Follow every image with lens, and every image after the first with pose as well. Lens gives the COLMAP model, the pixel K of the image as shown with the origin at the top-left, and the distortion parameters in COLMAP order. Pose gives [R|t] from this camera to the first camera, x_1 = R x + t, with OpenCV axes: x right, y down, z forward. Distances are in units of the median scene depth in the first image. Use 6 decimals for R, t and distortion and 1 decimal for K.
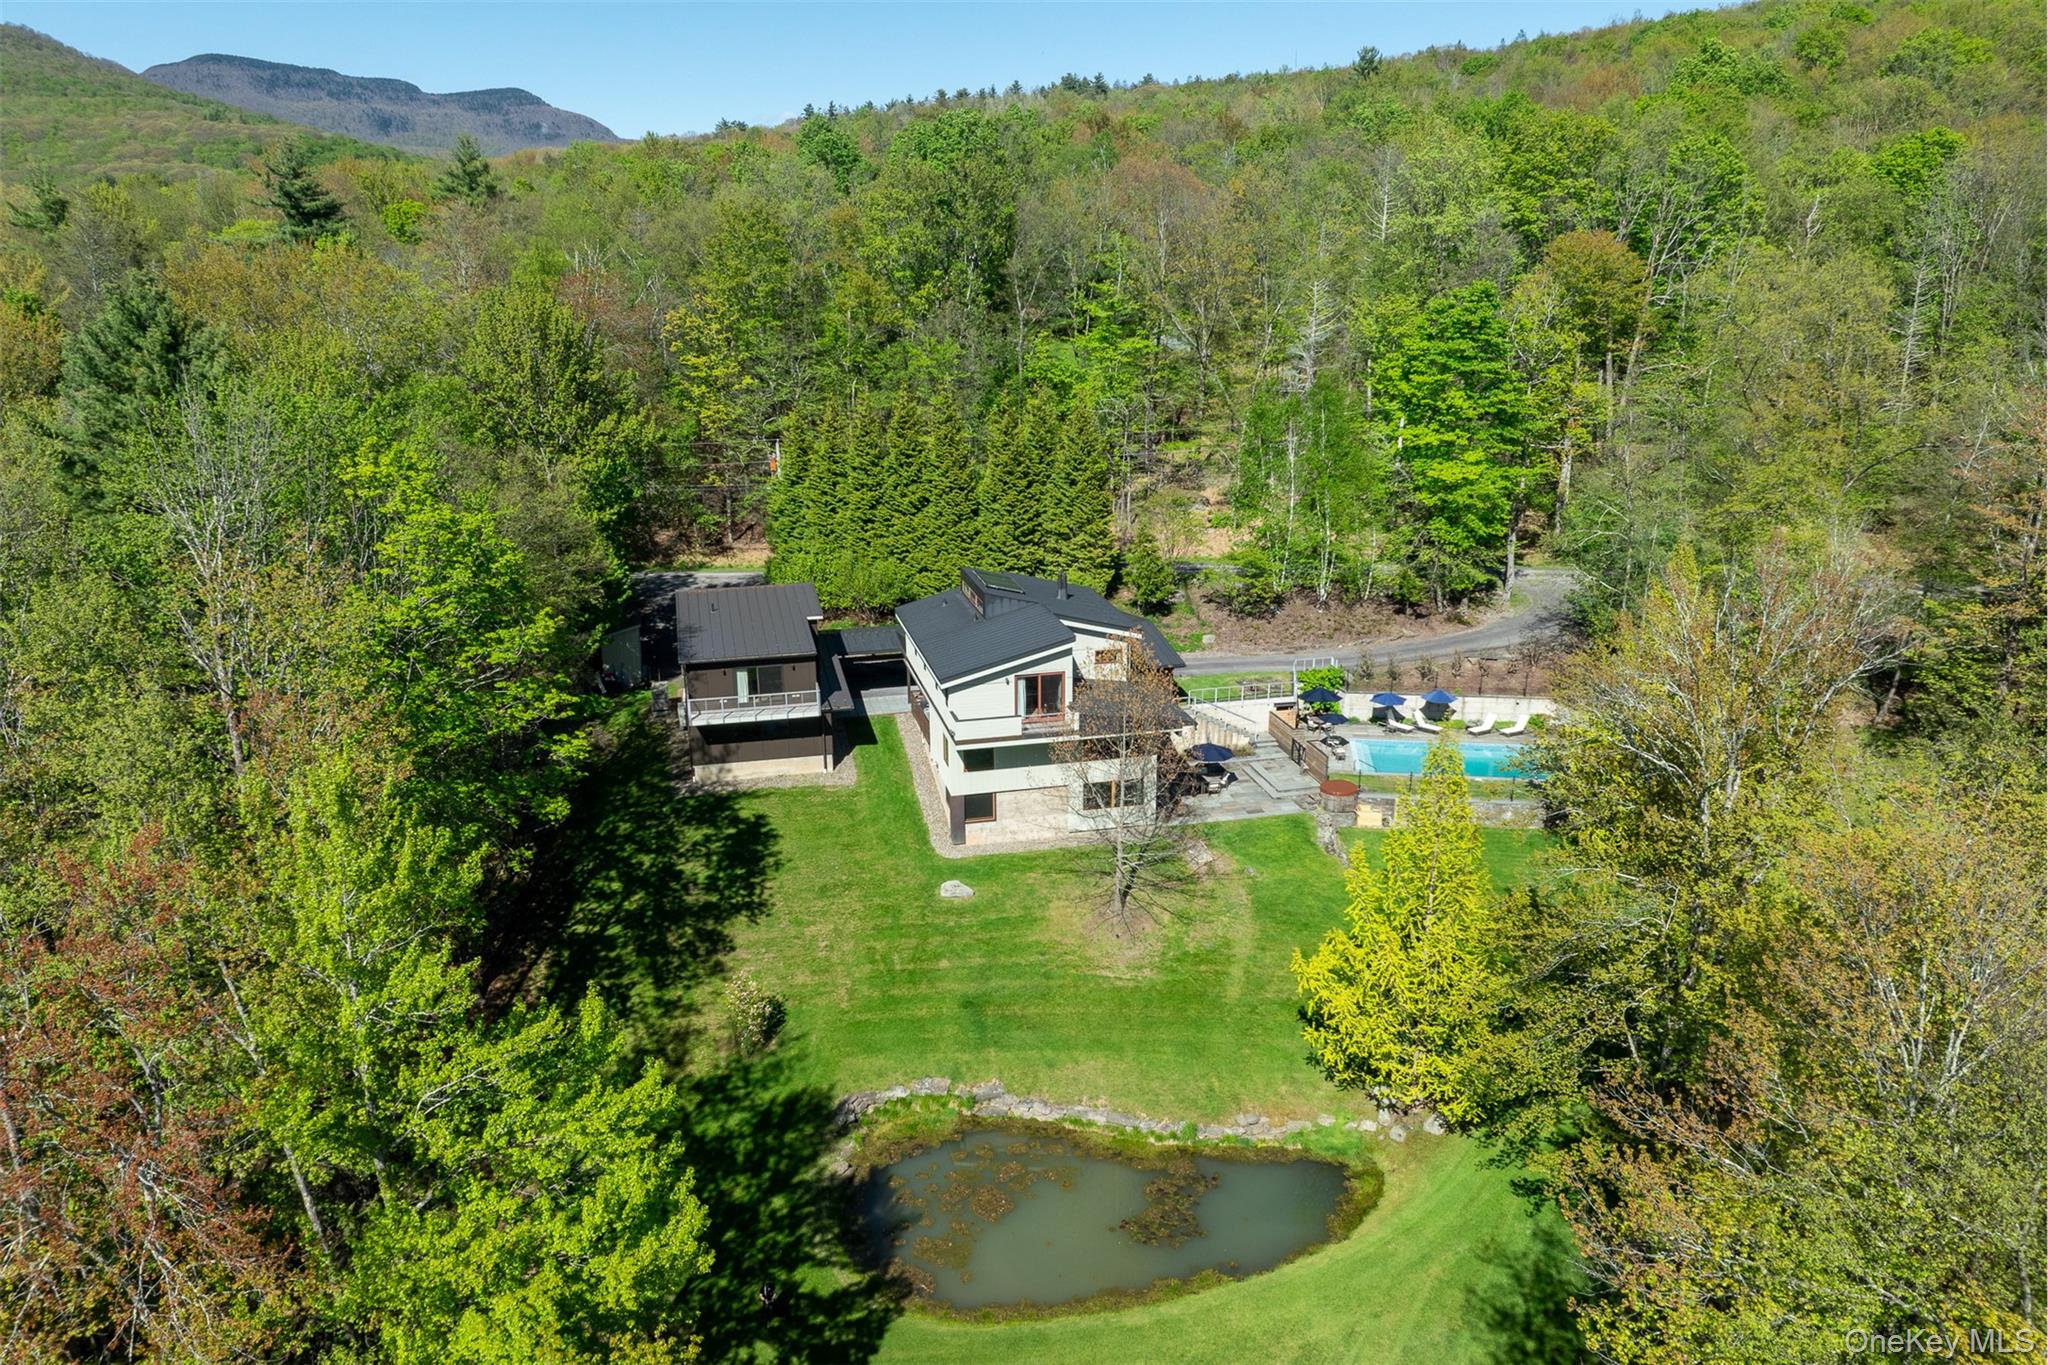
lens RADIAL K [[1430.4, 0, 1024.0], [0, 1430.4, 682.5], [0, 0, 1]] dist [-0.030871, -0.000149]
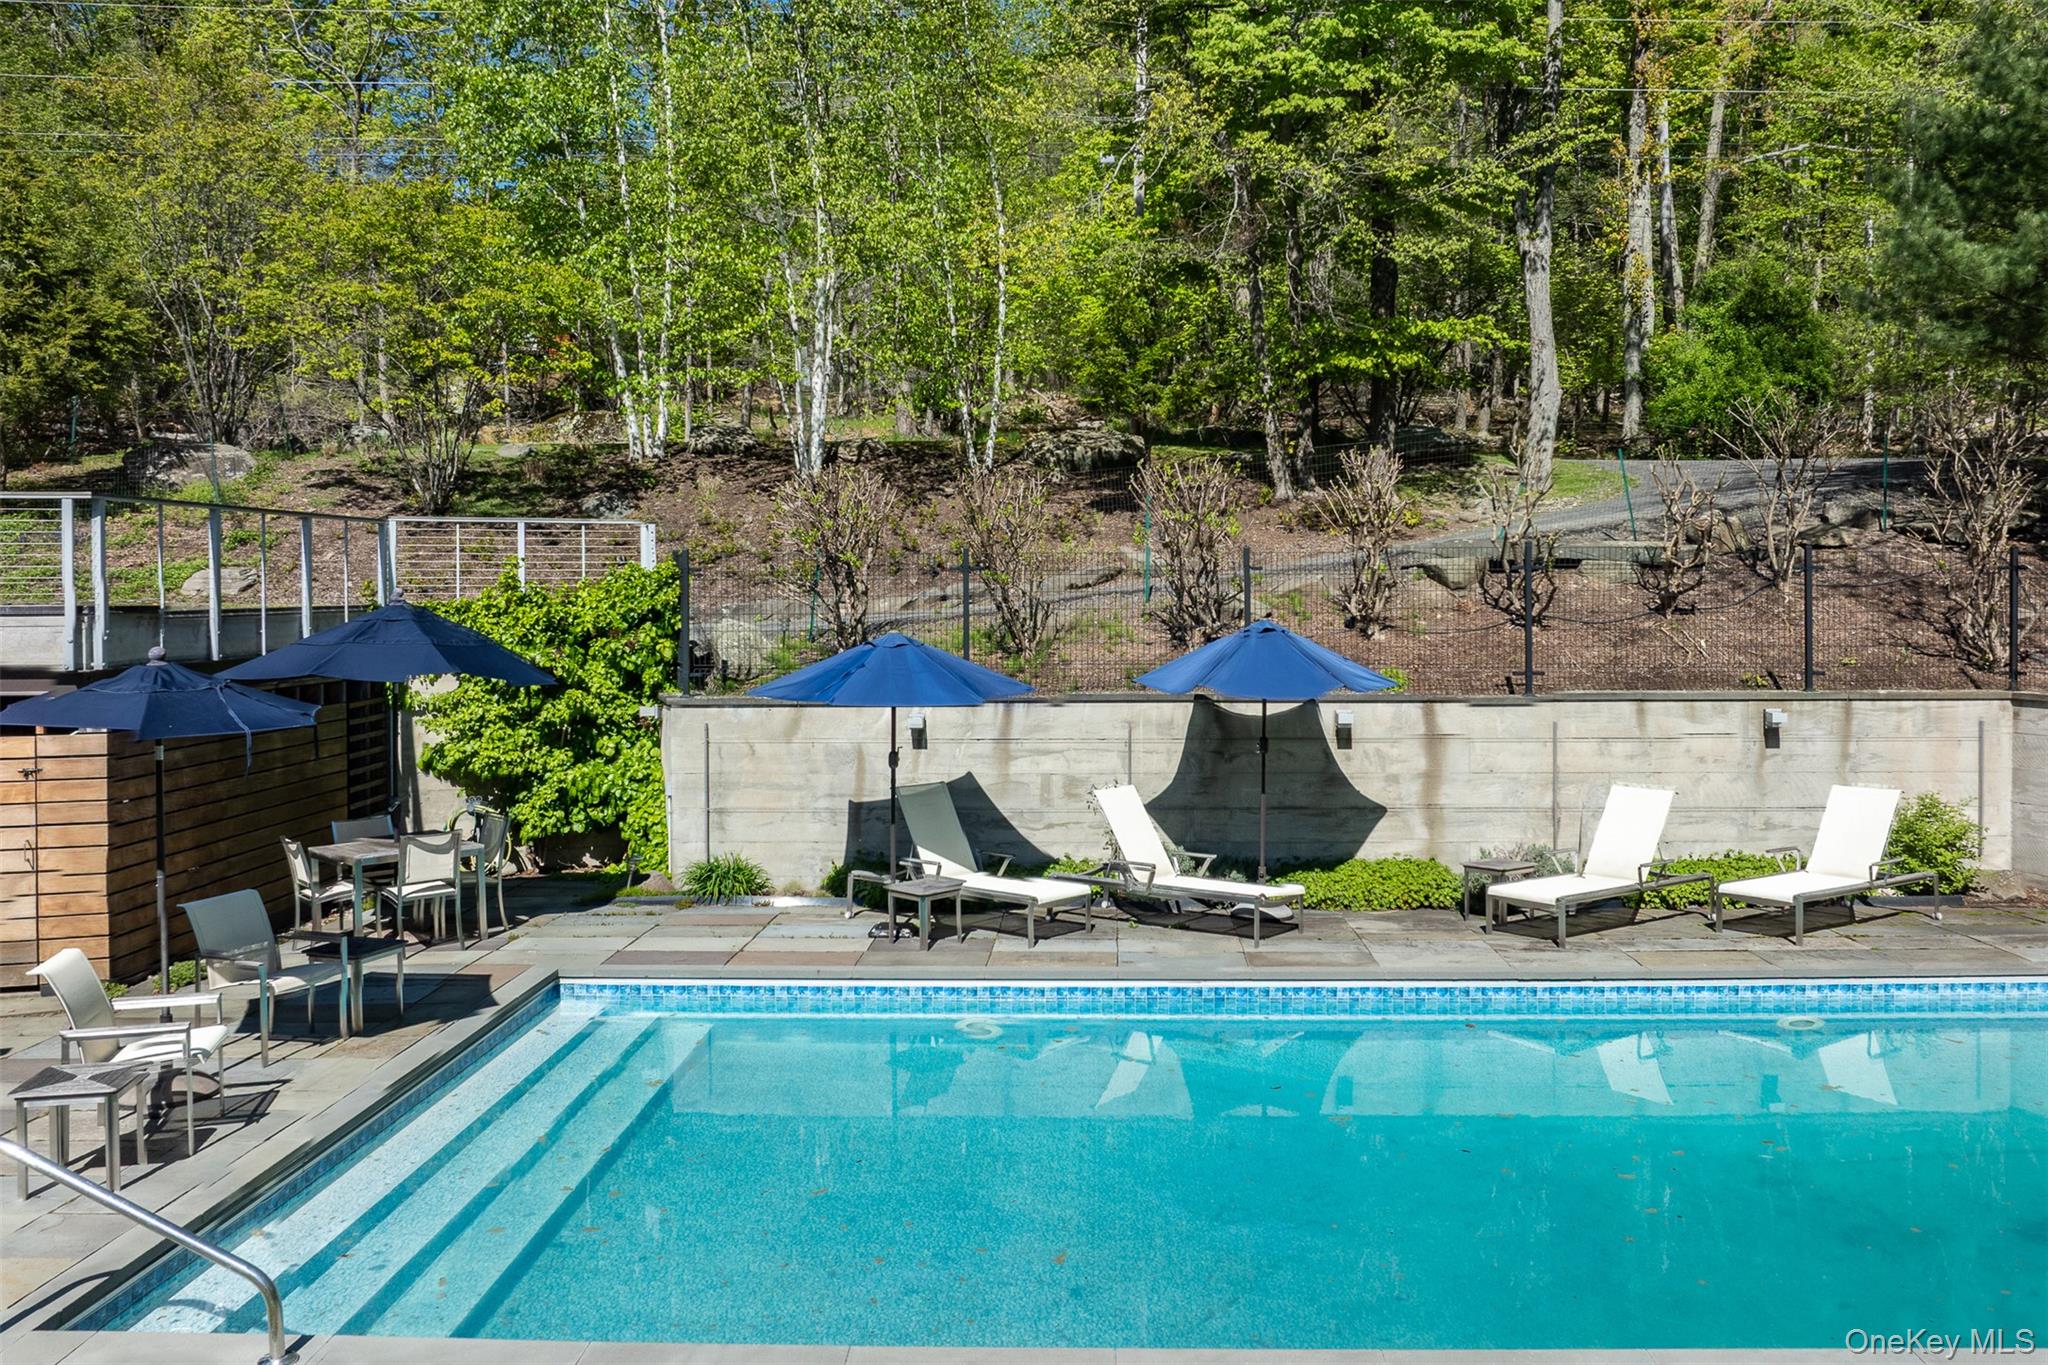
lens RADIAL K [[1430.4, 0, 1024.0], [0, 1430.4, 682.5], [0, 0, 1]] dist [-0.030871, -0.000149]
pose [[0.998608, -0.019080, 0.049168, 0.313367], [0.030310, 0.970552, -0.238977, 0.052805], [-0.043160, 0.240135, 0.969780, 1.036841]]
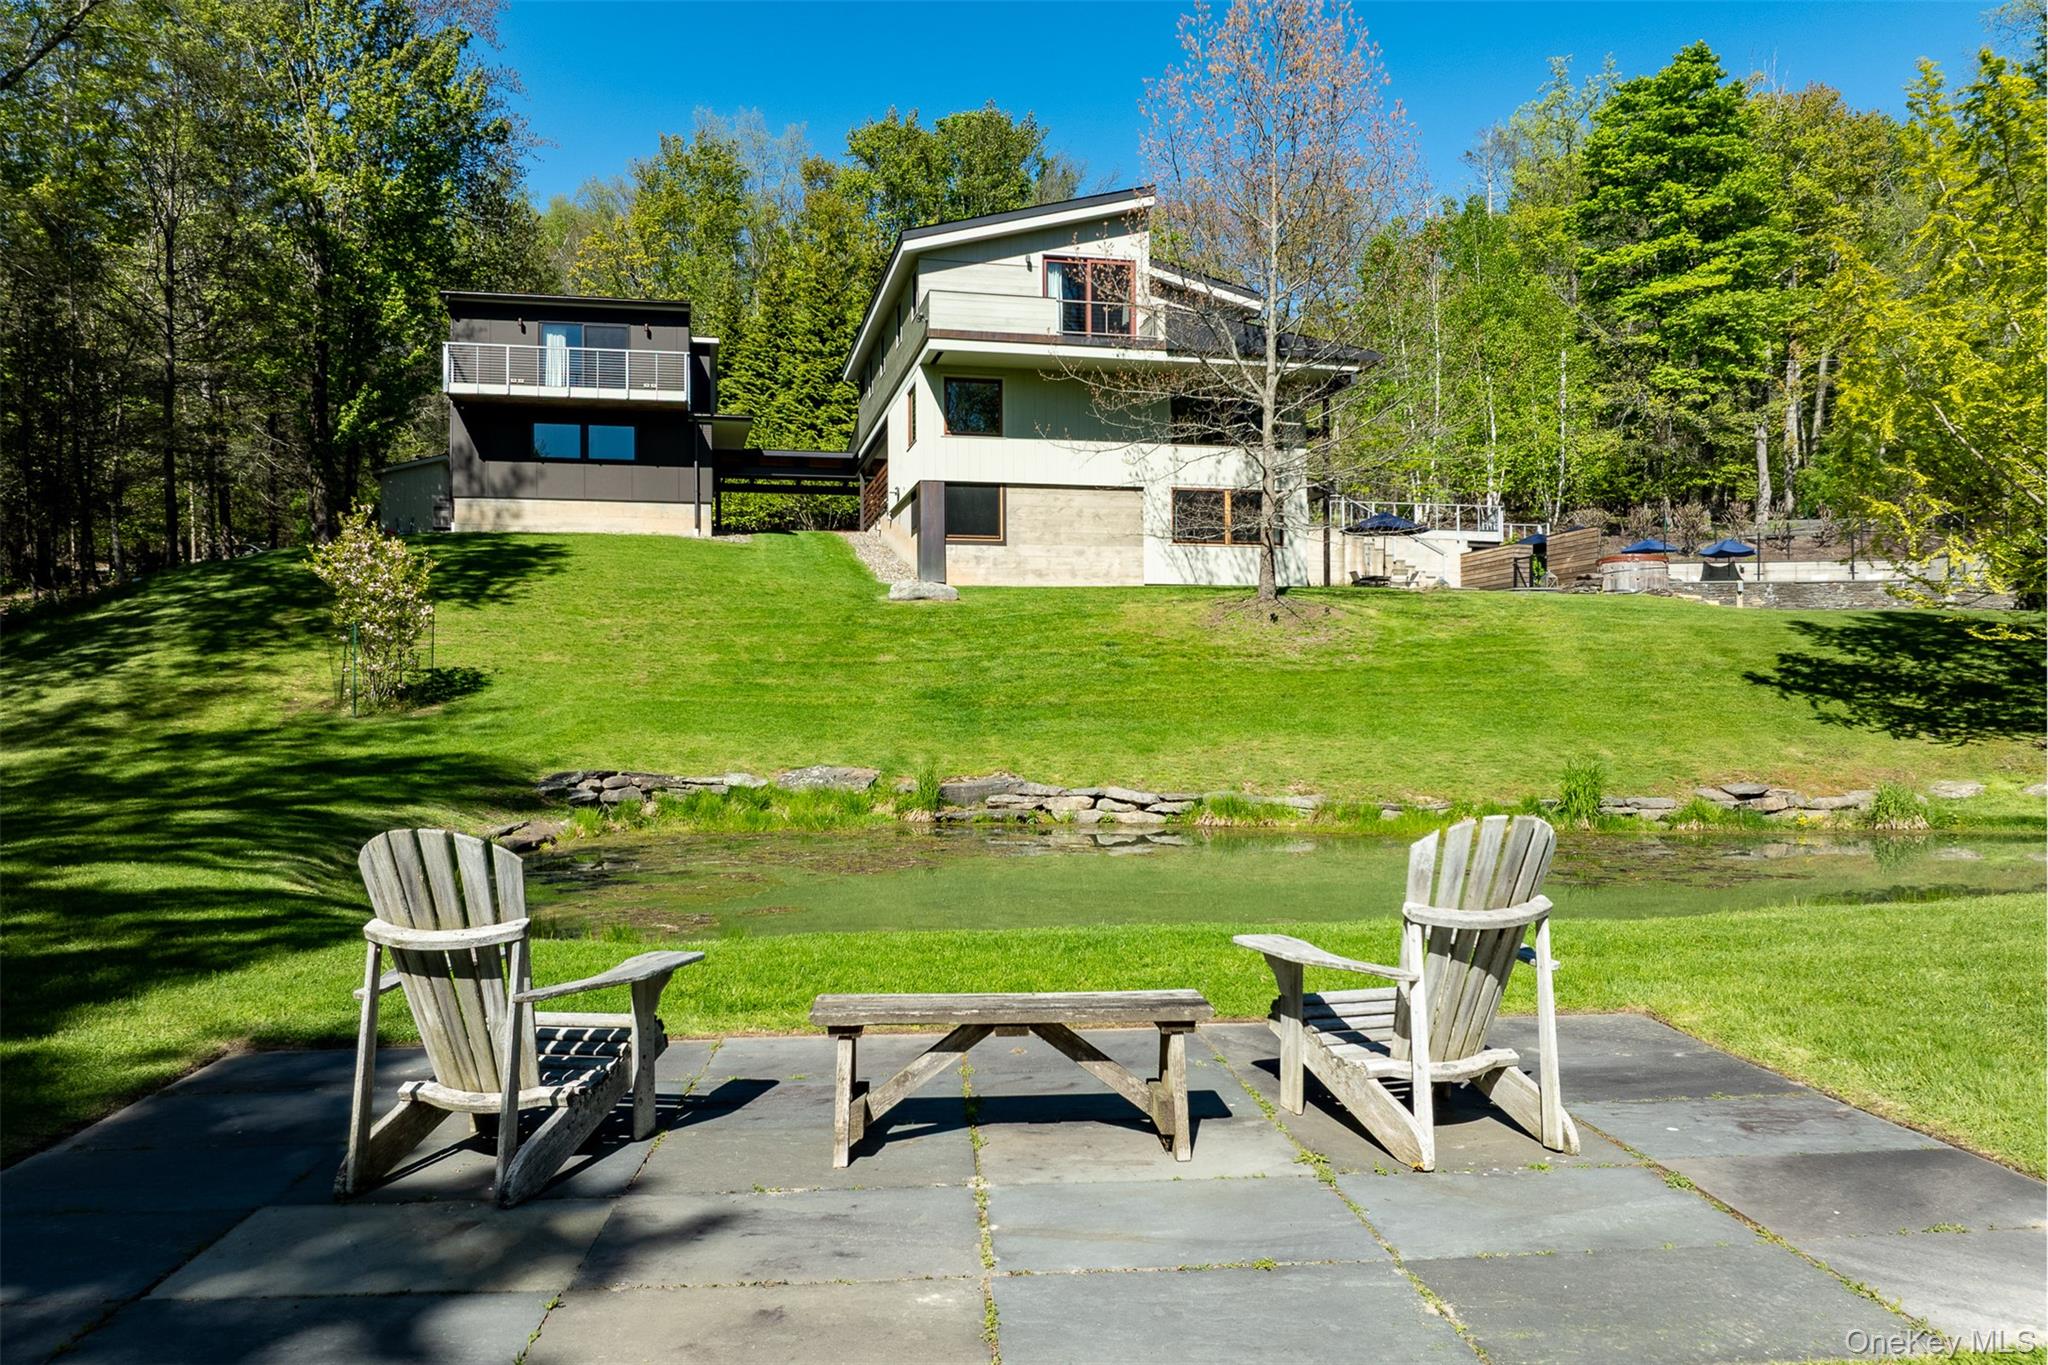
lens RADIAL K [[1430.4, 0, 1024.0], [0, 1430.4, 682.5], [0, 0, 1]] dist [-0.030871, -0.000149]
pose [[0.999985, 0.001982, -0.005178, -0.010220], [-0.003517, 0.948764, -0.315965, 0.308330], [0.004286, 0.315978, 0.948757, 0.527598]]
